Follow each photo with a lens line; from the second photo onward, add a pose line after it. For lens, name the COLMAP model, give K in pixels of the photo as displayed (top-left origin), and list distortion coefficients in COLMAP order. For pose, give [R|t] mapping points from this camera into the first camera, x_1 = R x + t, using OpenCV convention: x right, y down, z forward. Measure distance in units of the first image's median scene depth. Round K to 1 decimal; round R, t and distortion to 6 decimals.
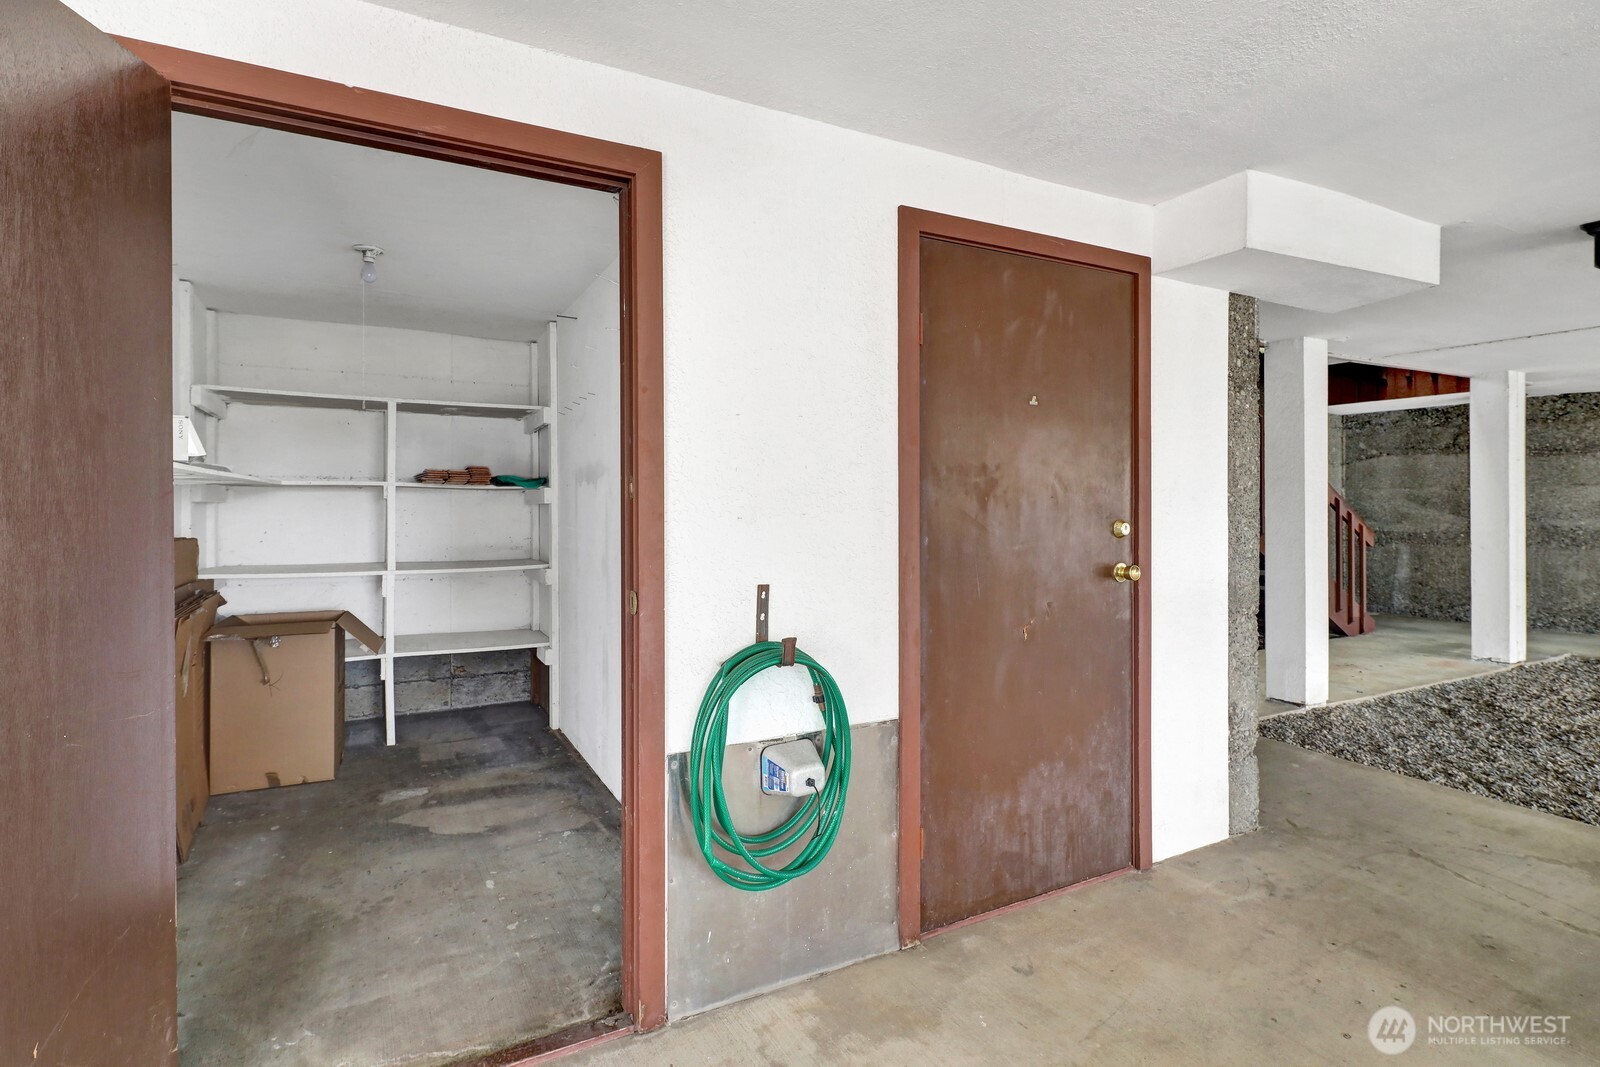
lens RADIAL K [[802.6, 0, 806.3], [0, 802.6, 500.5], [0, 0, 1]] dist [0.002207, -0.000308]
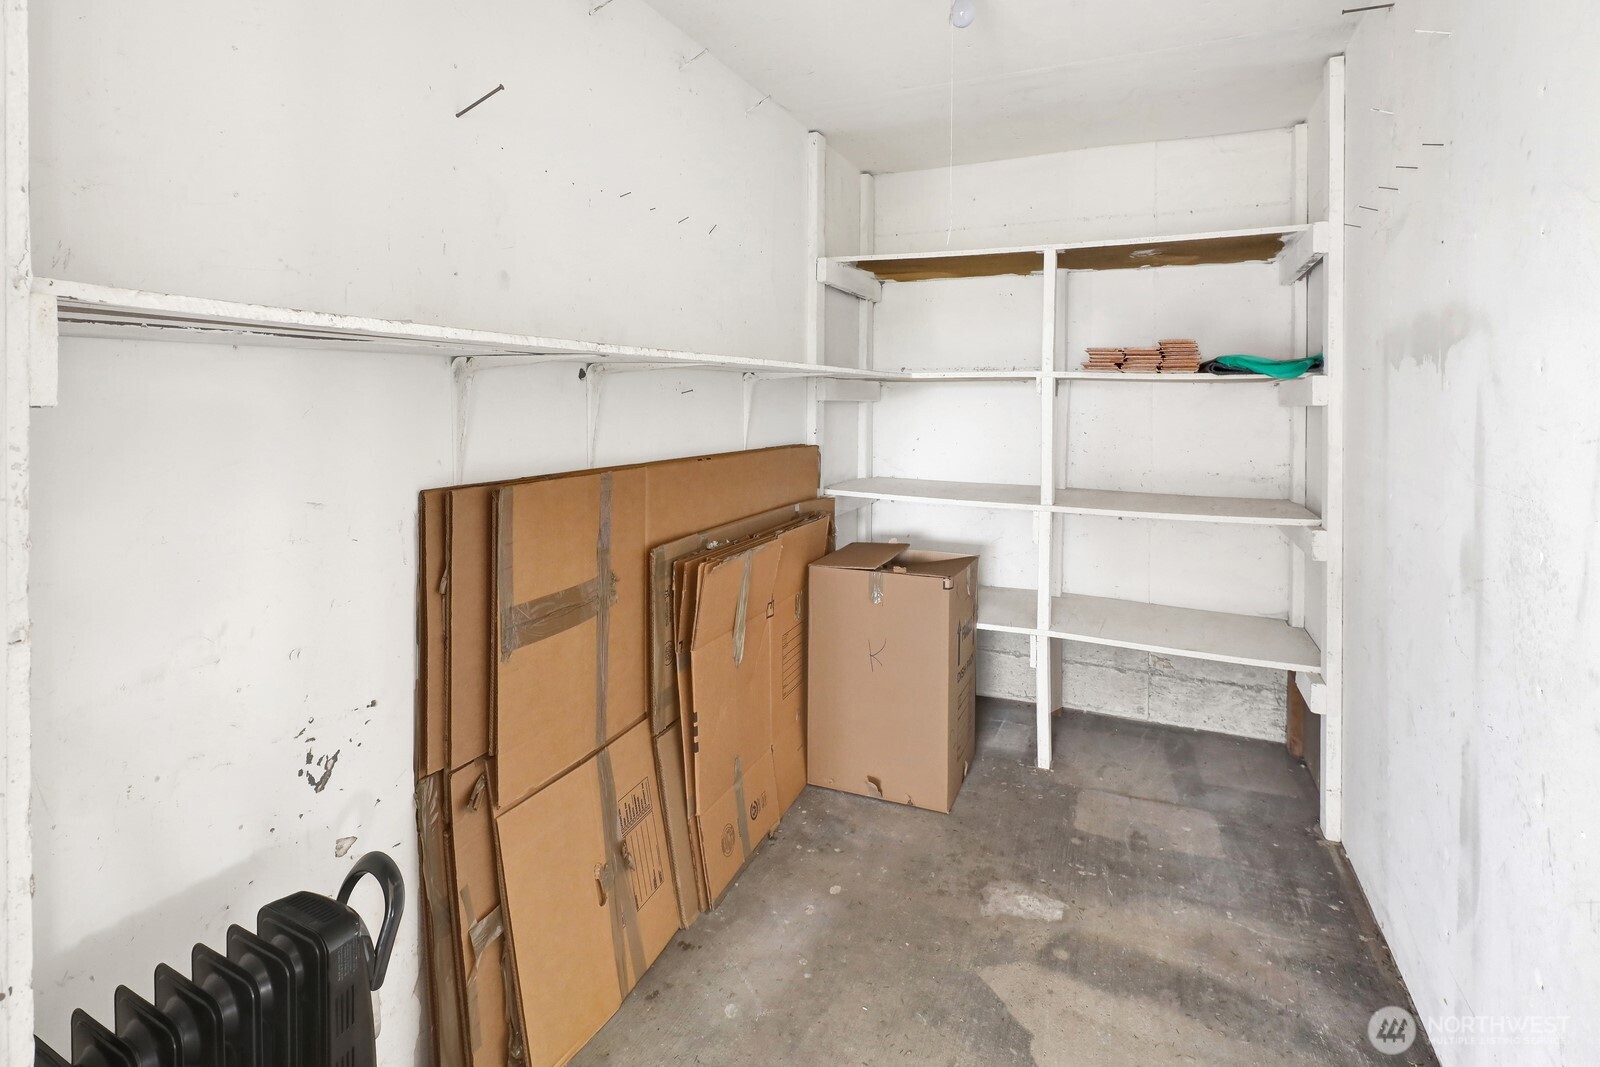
lens RADIAL K [[771.6, 0, 795.8], [0, 771.6, 406.0], [0, 0, 1]] dist [0.001795, -0.000238]
pose [[0.596642, 0.010617, -0.802437, -0.130643], [-0.001504, 0.999926, 0.012111, -0.001974], [0.802506, -0.006019, 0.596614, 0.456733]]
